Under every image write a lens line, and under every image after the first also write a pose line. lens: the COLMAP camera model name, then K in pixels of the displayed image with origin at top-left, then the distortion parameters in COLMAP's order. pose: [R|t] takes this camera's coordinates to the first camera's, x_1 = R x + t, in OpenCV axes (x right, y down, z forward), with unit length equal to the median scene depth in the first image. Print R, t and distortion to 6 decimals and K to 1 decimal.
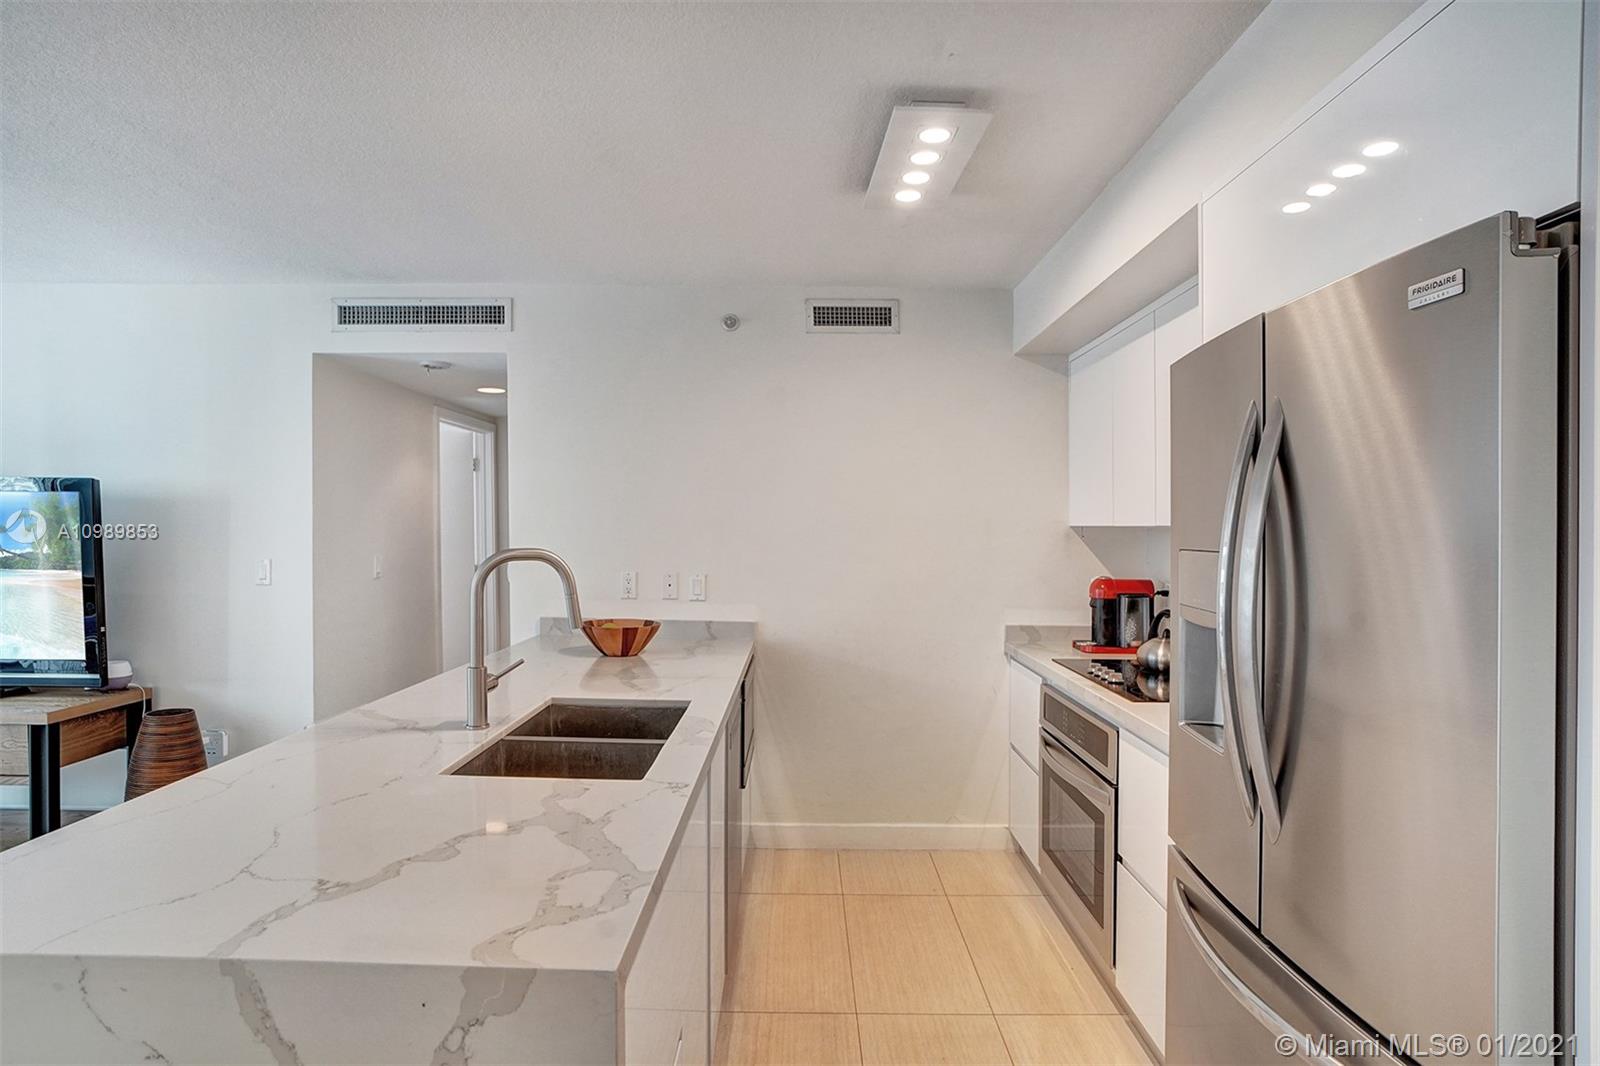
lens RADIAL K [[841.9, 0, 801.1], [0, 841.9, 533.1], [0, 0, 1]] dist [-0.041912, 0.014271]
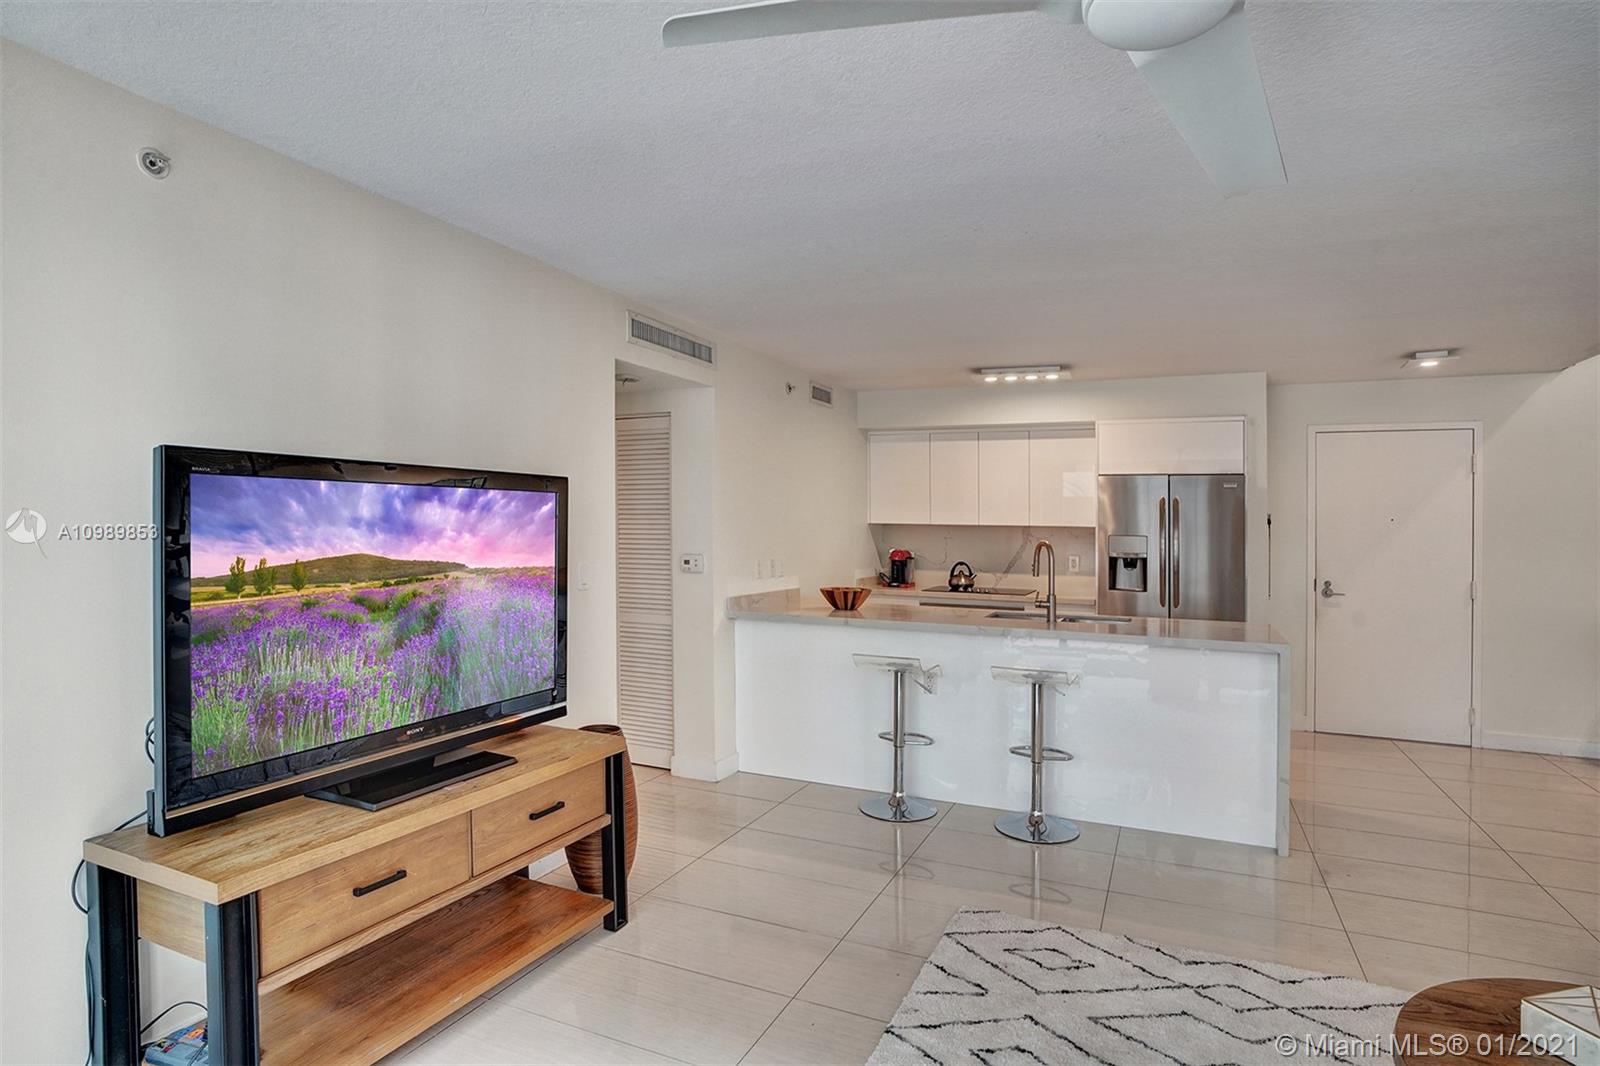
lens RADIAL K [[841.9, 0, 802.6], [0, 841.9, 519.0], [0, 0, 1]] dist [-0.041912, 0.014271]
pose [[0.408665, -0.002400, 0.912681, -1.562744], [-0.001412, 0.999994, 0.003262, -0.026218], [-0.912683, -0.002622, 0.408659, 0.400810]]
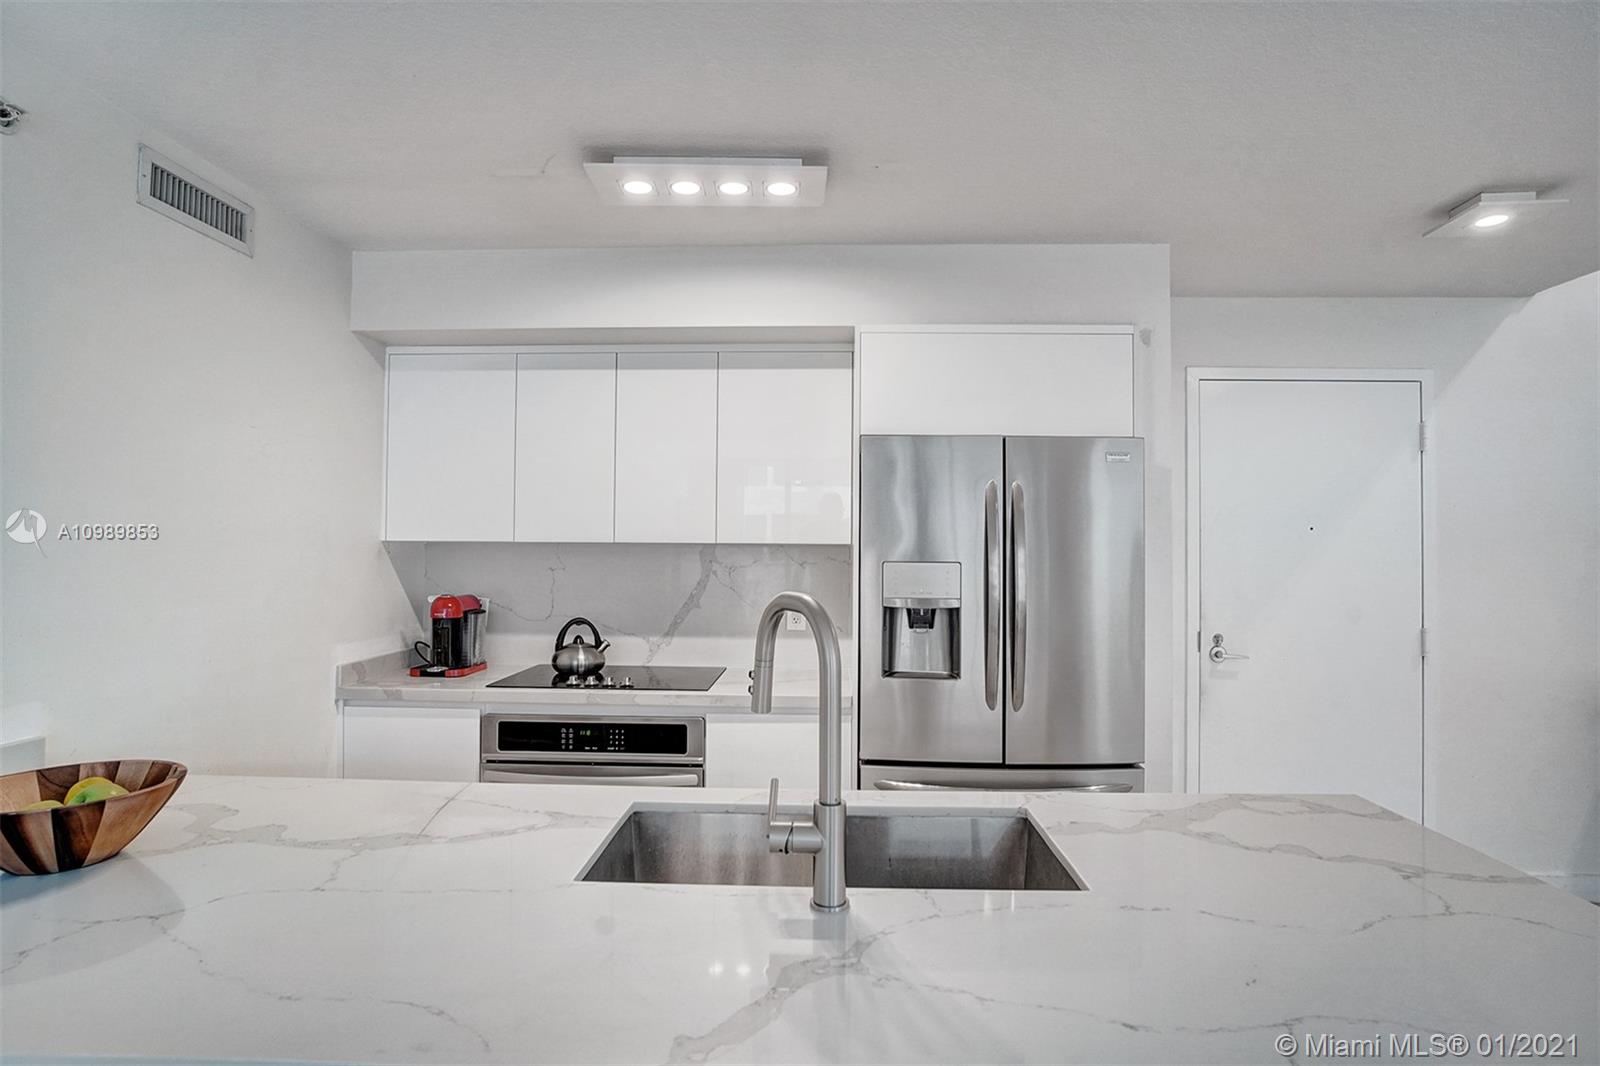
lens RADIAL K [[841.9, 0, 790.8], [0, 841.9, 505.2], [0, 0, 1]] dist [-0.041912, 0.014271]
pose [[0.036129, 0.036112, 0.998694, -0.570646], [0.001438, 0.999344, -0.036188, -0.013653], [-0.999346, 0.002744, 0.036054, 0.588099]]
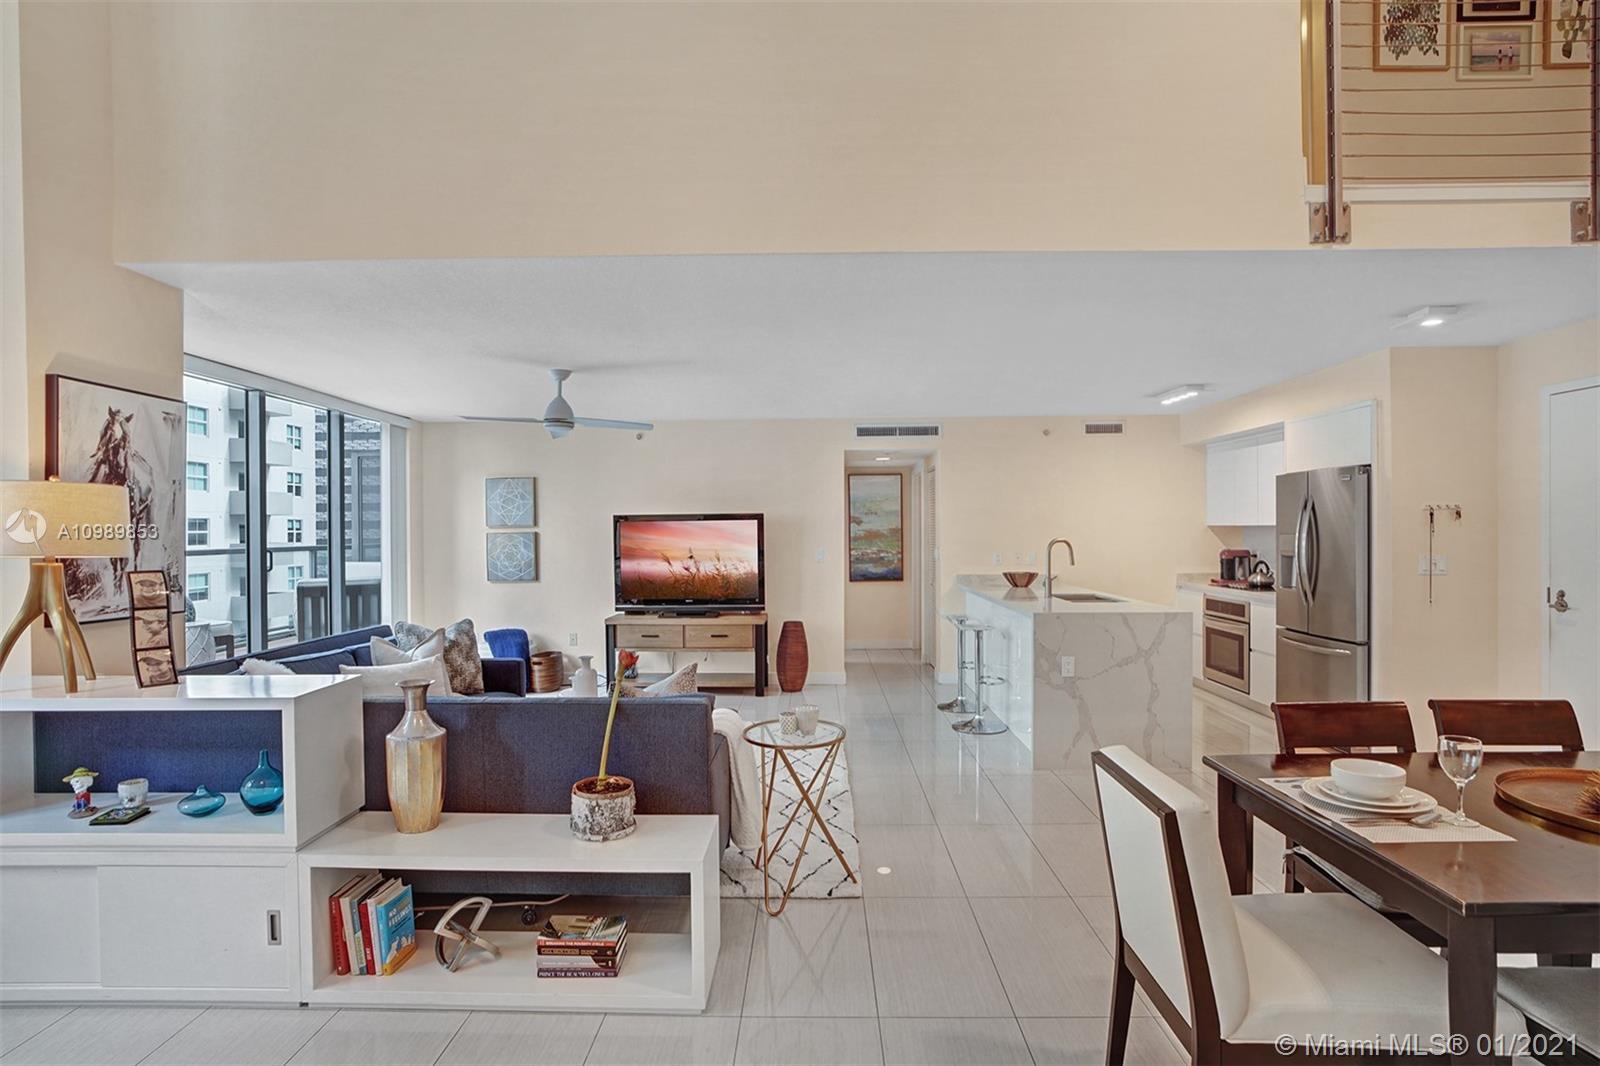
lens RADIAL K [[841.9, 0, 813.6], [0, 841.9, 550.1], [0, 0, 1]] dist [-0.041912, 0.014271]
pose [[0.999751, -0.022268, -0.001243, -0.727663], [0.022285, 0.999624, 0.015981, -0.004239], [0.000887, -0.016005, 0.999872, -1.199648]]
